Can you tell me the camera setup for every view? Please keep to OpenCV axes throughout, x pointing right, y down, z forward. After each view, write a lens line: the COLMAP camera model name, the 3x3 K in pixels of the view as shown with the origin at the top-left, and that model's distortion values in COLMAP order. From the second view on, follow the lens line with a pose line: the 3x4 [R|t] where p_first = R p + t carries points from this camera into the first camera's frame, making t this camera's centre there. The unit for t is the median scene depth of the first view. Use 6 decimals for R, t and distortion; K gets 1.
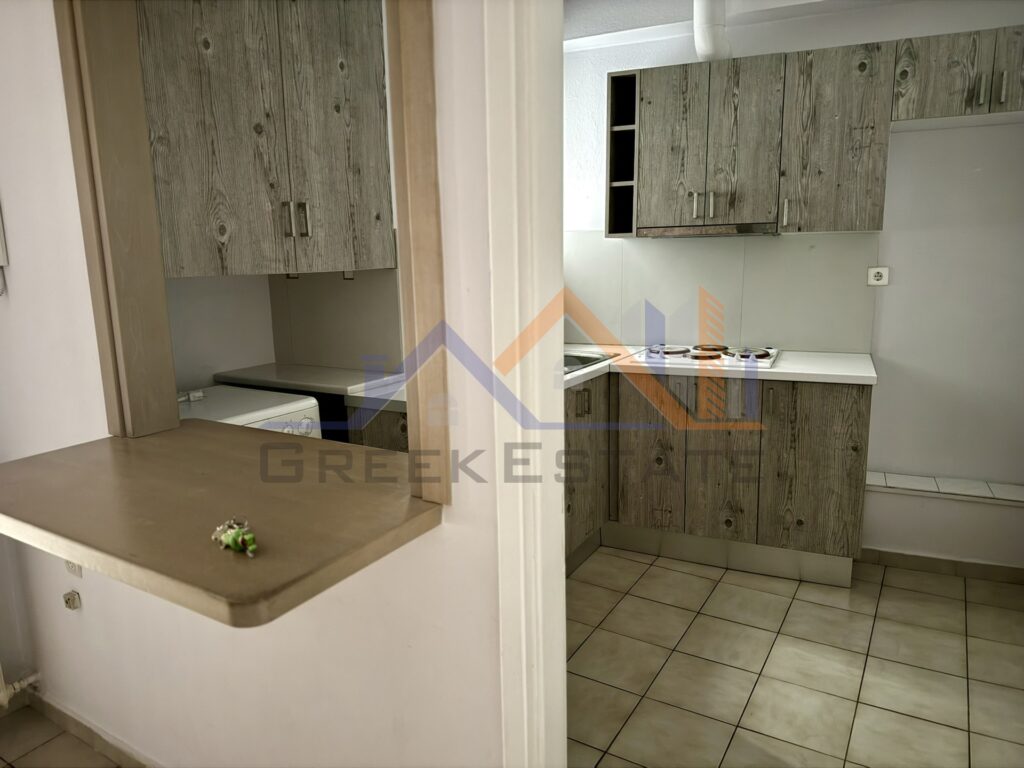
lens RADIAL K [[731.3, 0, 505.6], [0, 731.3, 380.9], [0, 0, 1]] dist [0.039879, -0.055898]
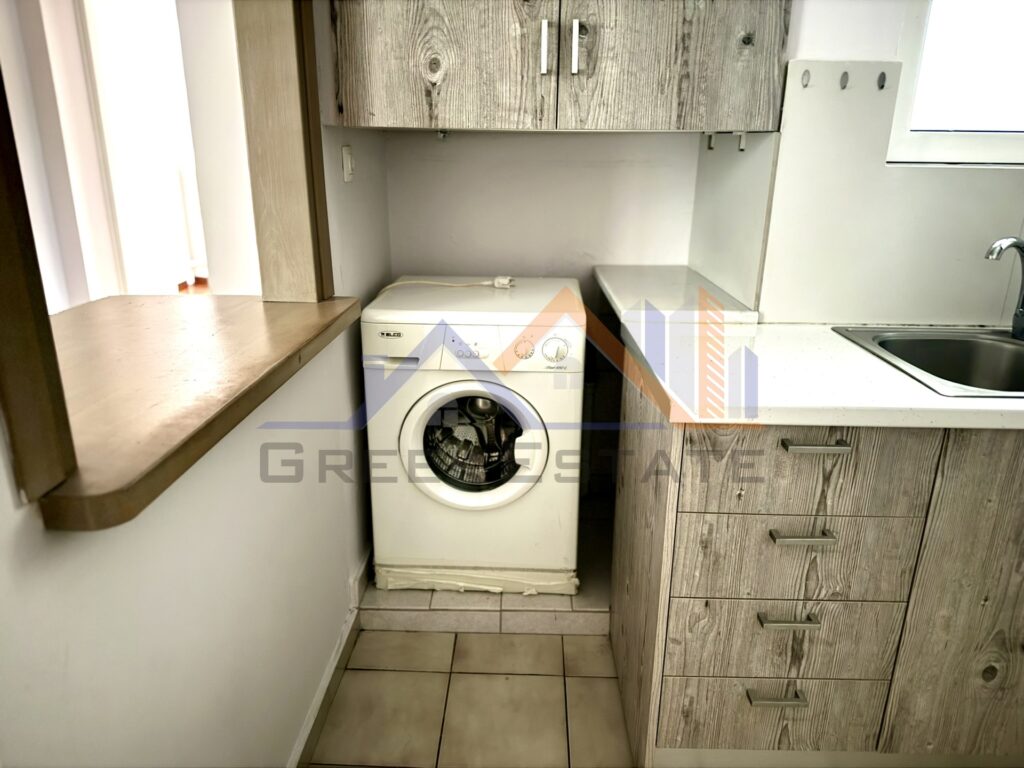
lens RADIAL K [[699.7, 0, 512.0], [0, 699.7, 384.0], [0, 0, 1]] dist [-0.001252, -0.005424]
pose [[0.490952, 0.295919, -0.819389, 0.248990], [-0.174538, 0.954884, 0.240275, -0.054750], [0.853523, 0.025051, 0.520452, 0.496418]]
